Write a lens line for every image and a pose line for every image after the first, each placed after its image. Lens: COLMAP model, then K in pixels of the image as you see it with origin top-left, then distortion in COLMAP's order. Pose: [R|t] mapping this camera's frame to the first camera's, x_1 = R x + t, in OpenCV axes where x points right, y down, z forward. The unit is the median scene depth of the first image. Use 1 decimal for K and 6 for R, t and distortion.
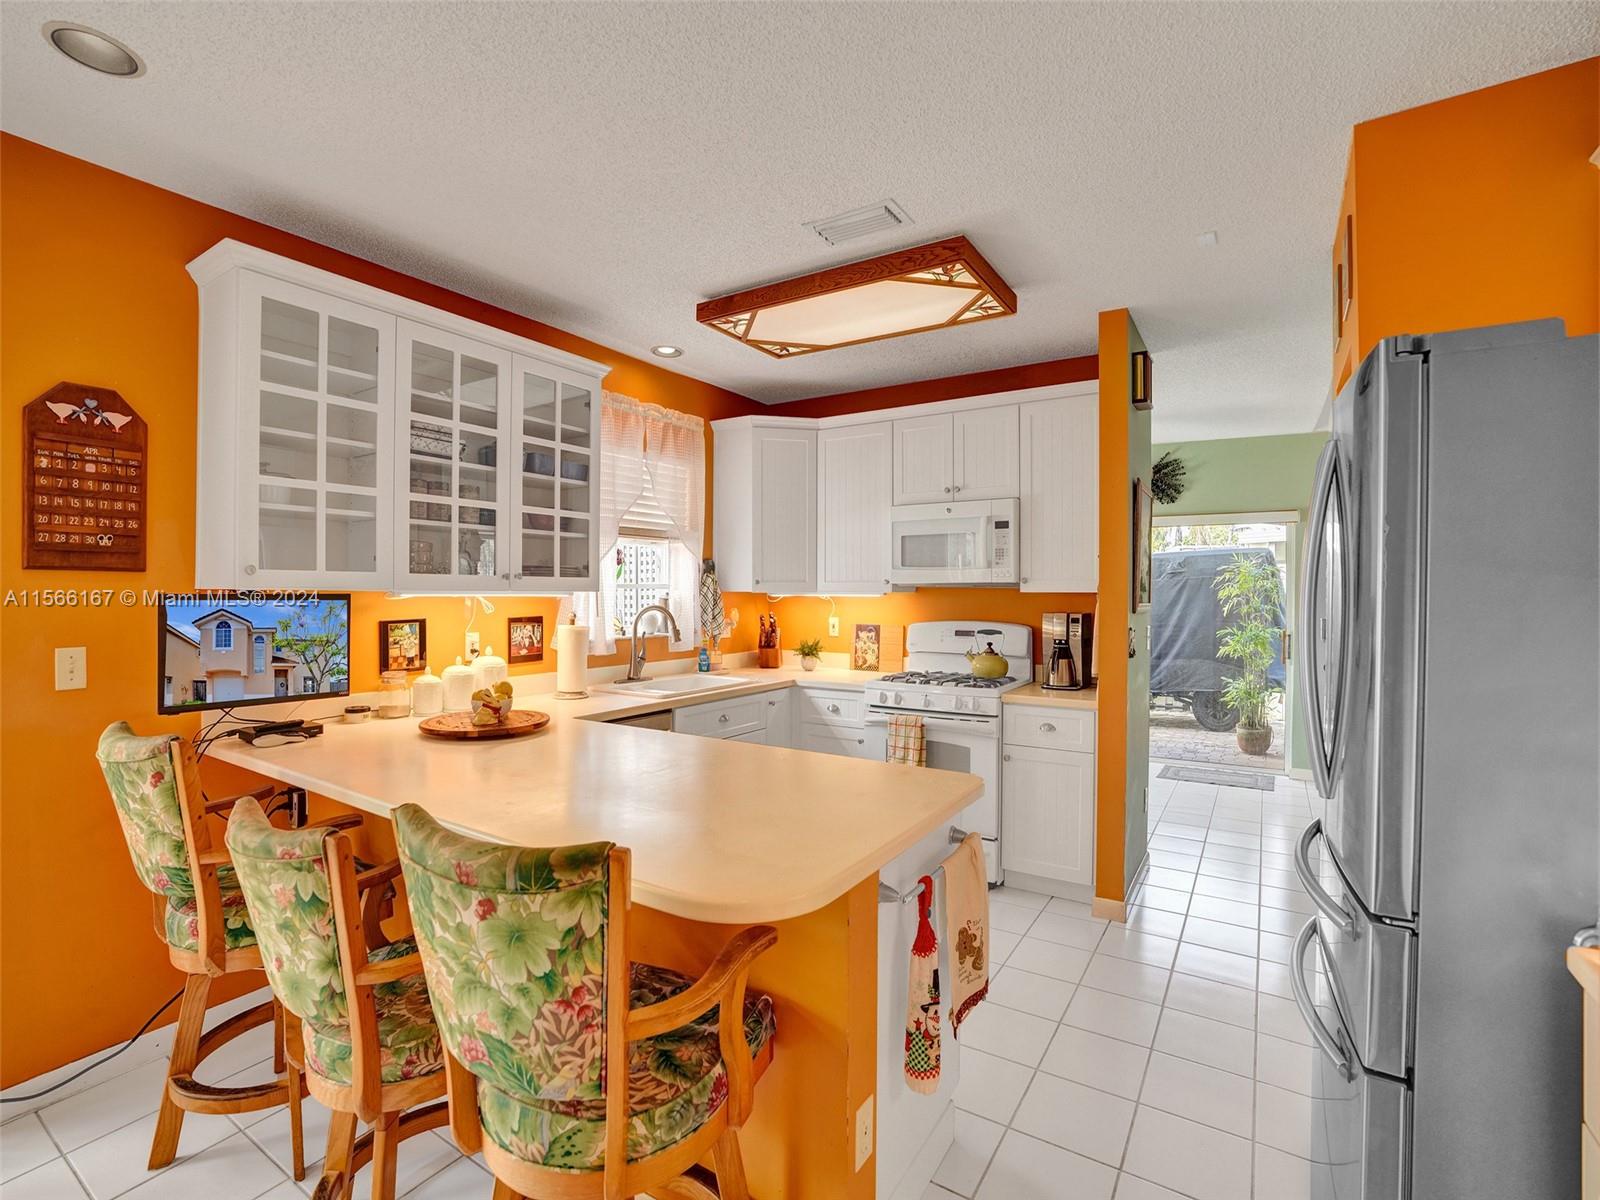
lens RADIAL K [[741.4, 0, 791.9], [0, 741.4, 595.1], [0, 0, 1]] dist [-0.069169, 0.029555]
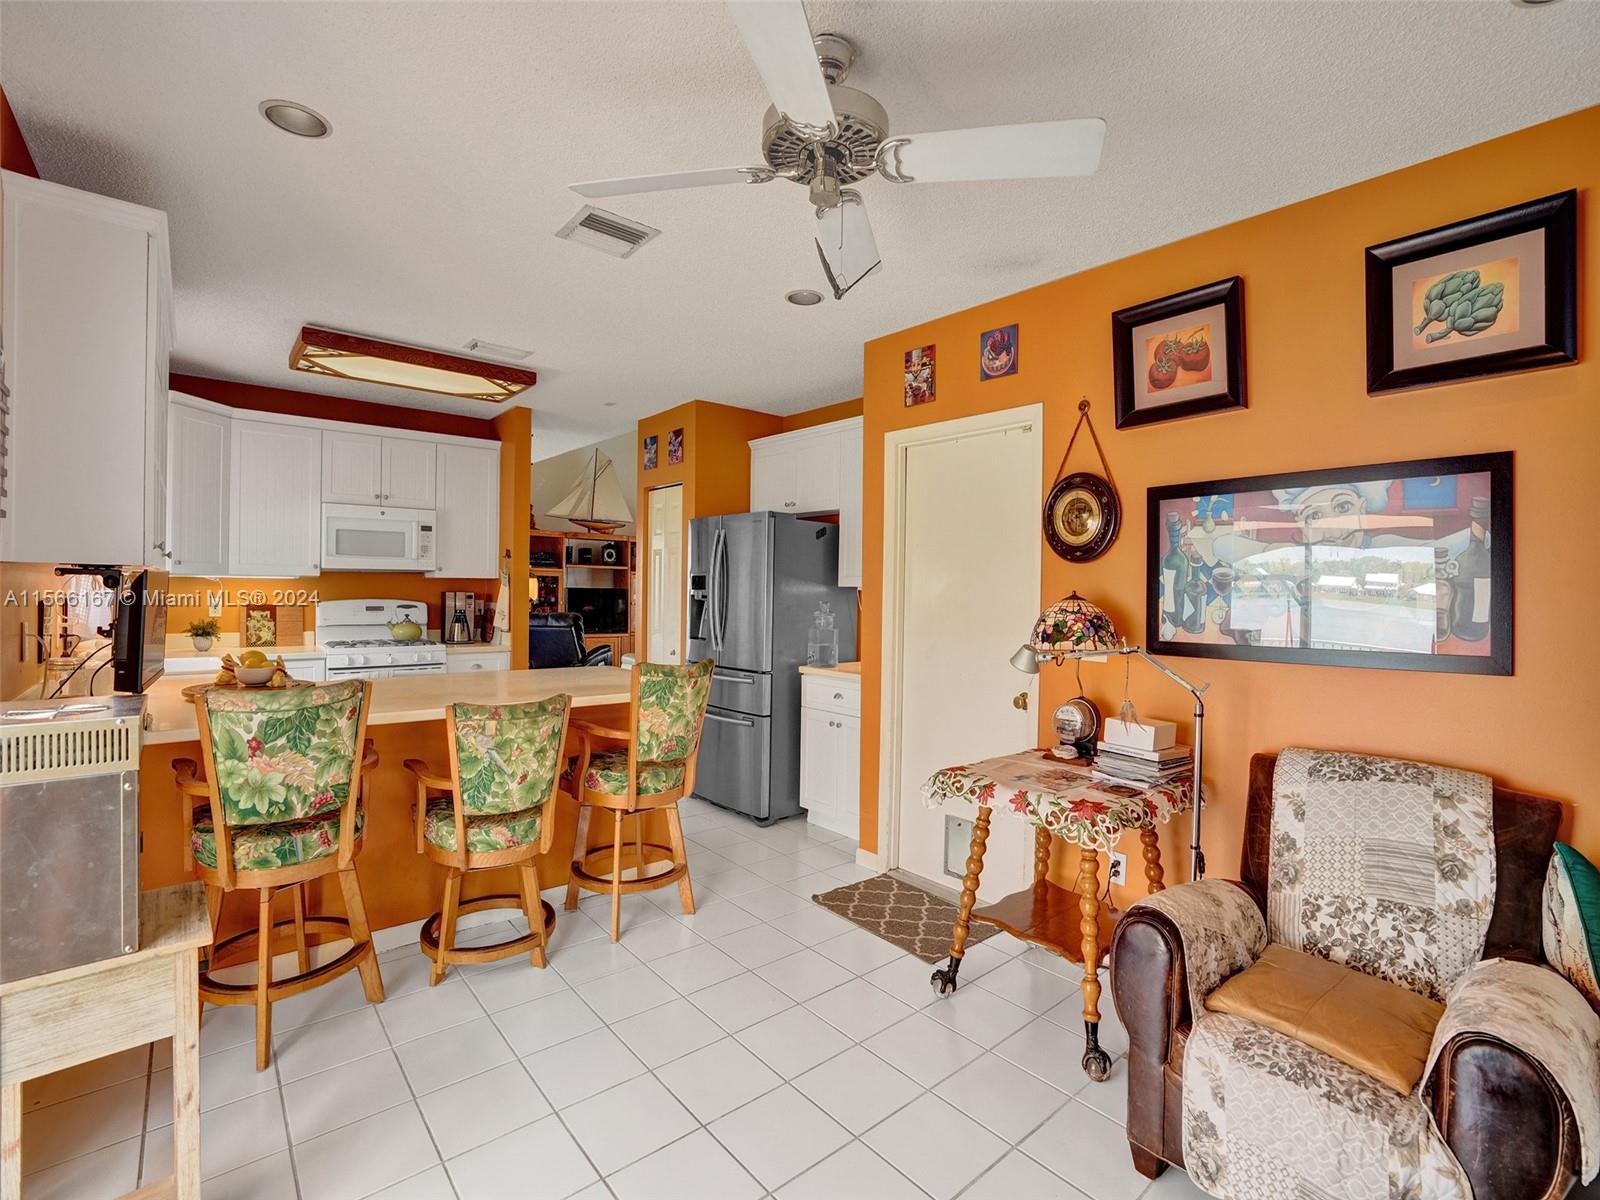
lens RADIAL K [[744.2, 0, 807.6], [0, 744.2, 596.9], [0, 0, 1]] dist [-0.070062, 0.029357]
pose [[0.281399, -0.009700, 0.959542, -0.834788], [-0.012023, 0.999835, 0.013633, 0.005893], [-0.959516, -0.015373, 0.281235, -0.079594]]
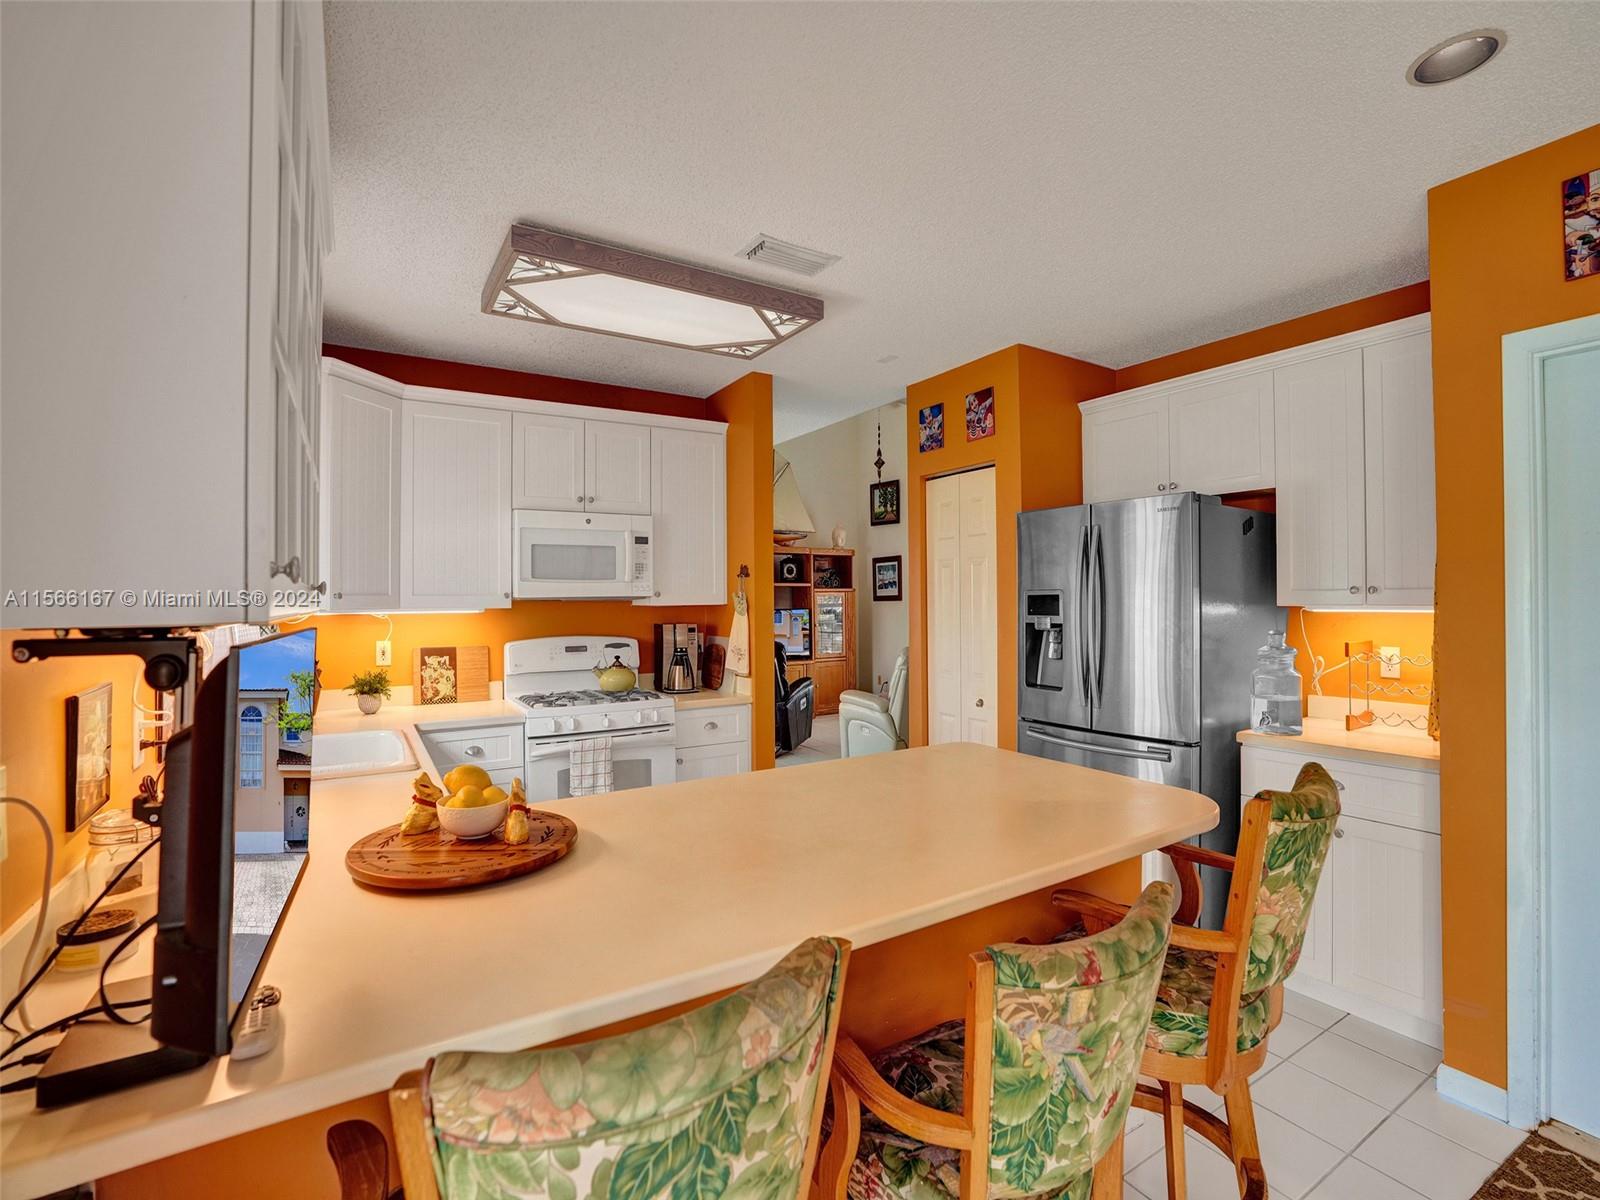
lens RADIAL K [[738.9, 0, 807.0], [0, 738.9, 592.0], [0, 0, 1]] dist [-0.074791, 0.028006]
pose [[0.417735, 0.002845, 0.908565, -0.554930], [0.013493, 0.999865, -0.009334, -0.010330], [-0.908469, 0.016159, 0.417640, 0.356614]]
